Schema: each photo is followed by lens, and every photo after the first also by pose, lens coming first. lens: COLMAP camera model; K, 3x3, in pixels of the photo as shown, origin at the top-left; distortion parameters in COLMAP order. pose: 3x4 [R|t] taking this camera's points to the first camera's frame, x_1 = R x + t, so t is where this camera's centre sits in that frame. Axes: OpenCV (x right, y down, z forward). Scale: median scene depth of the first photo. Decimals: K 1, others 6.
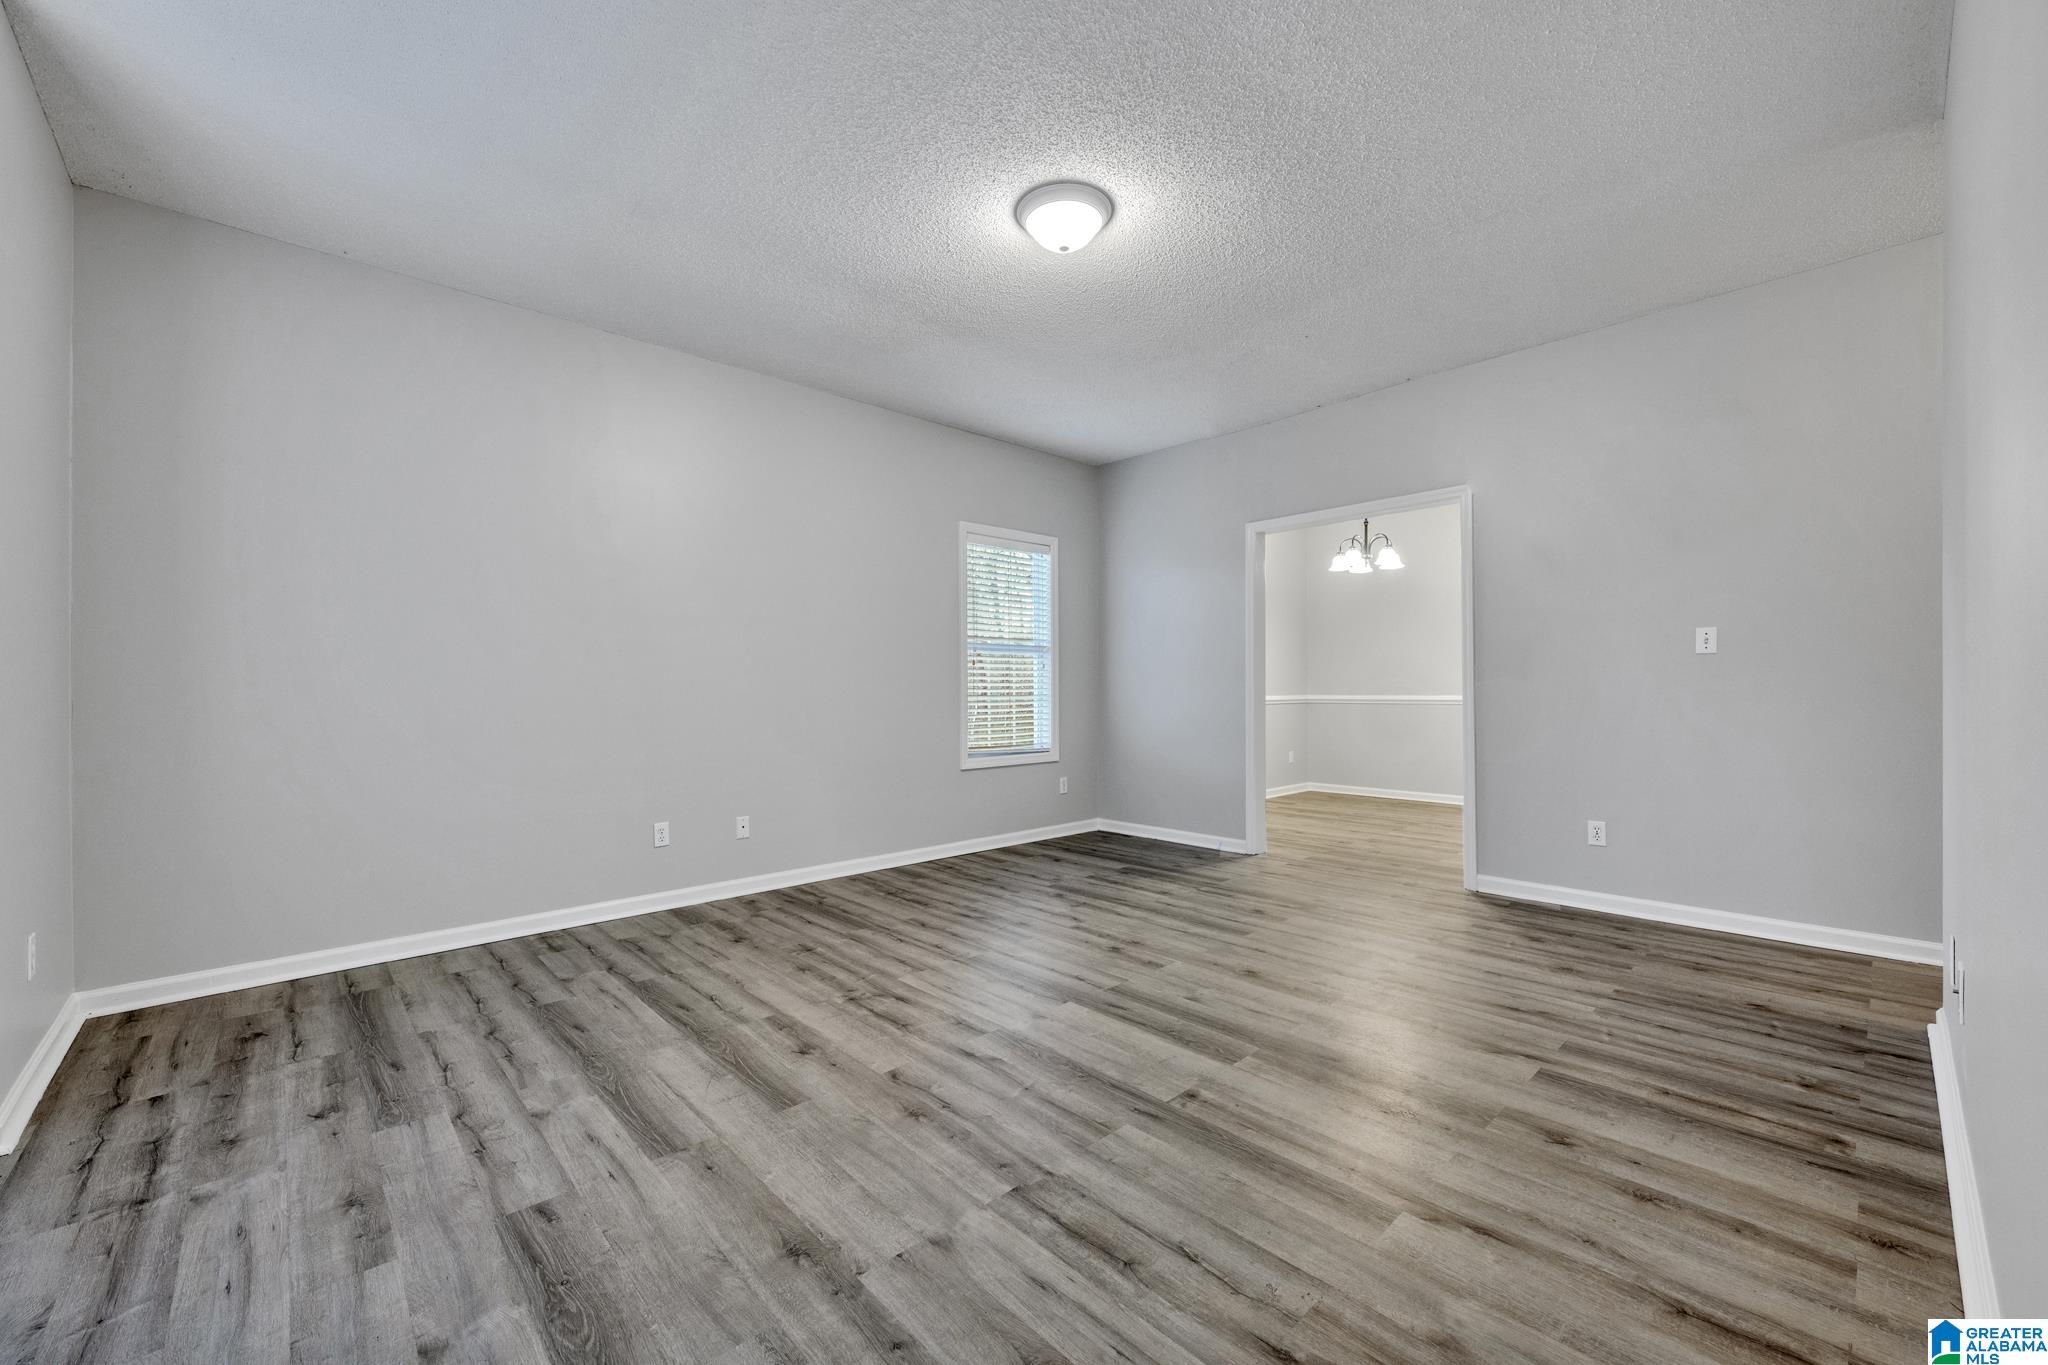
lens RADIAL K [[814.5, 0, 1022.7], [0, 814.5, 689.5], [0, 0, 1]] dist [-0.001121, 0.000275]
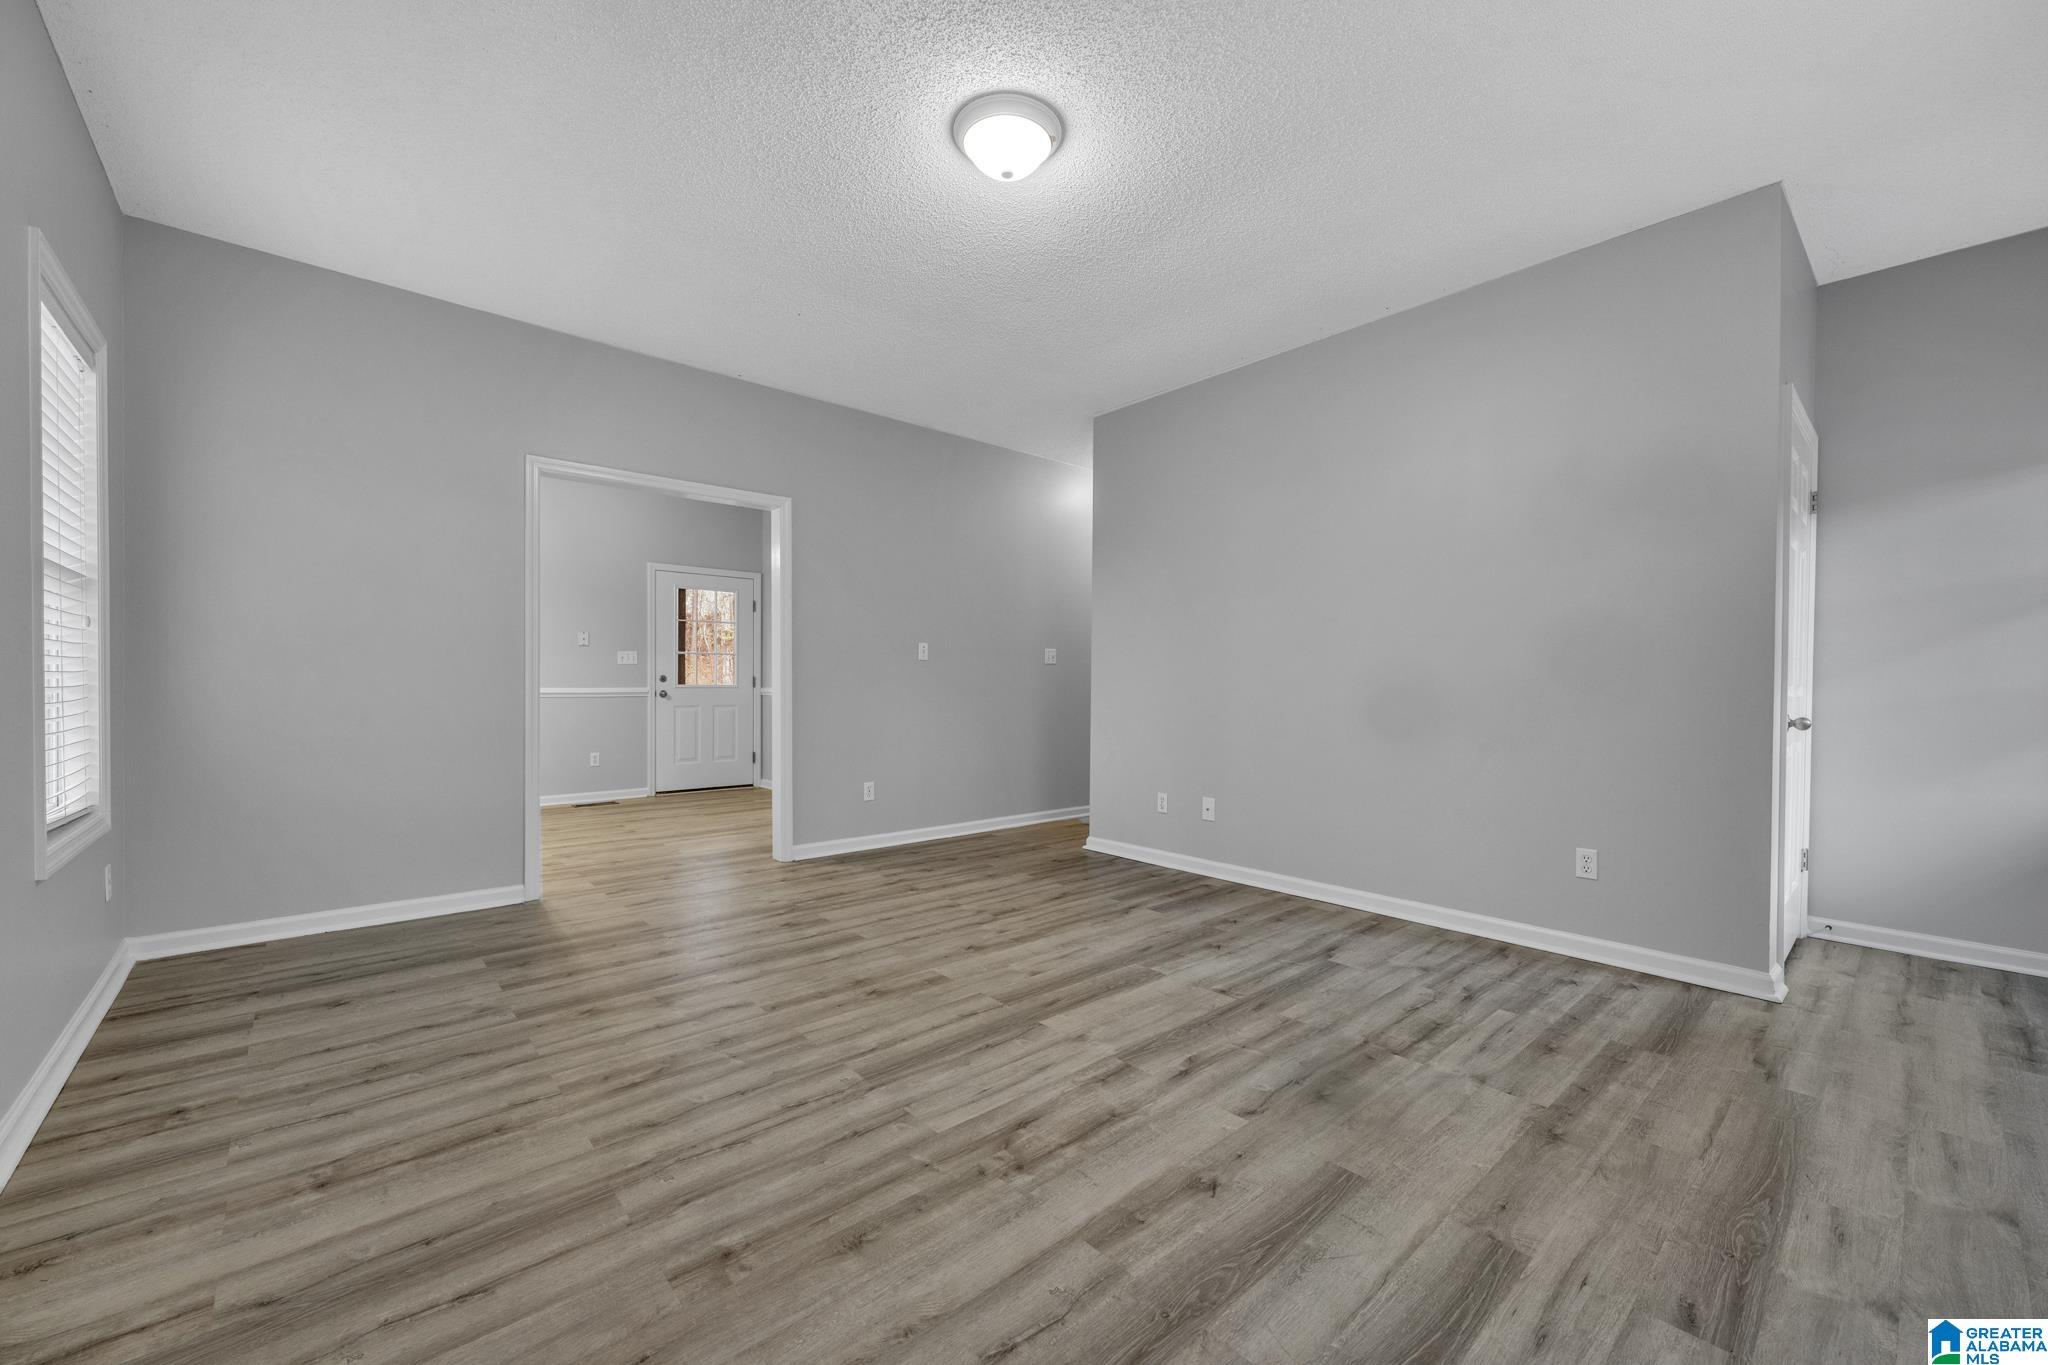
lens RADIAL K [[814.5, 0, 1022.7], [0, 814.5, 688.1], [0, 0, 1]] dist [-0.001121, 0.000275]
pose [[0.011193, -0.000315, 0.999937, -1.000909], [-0.007750, 0.999970, 0.000401, 0.008754], [-0.999907, -0.007754, 0.011191, 1.178923]]
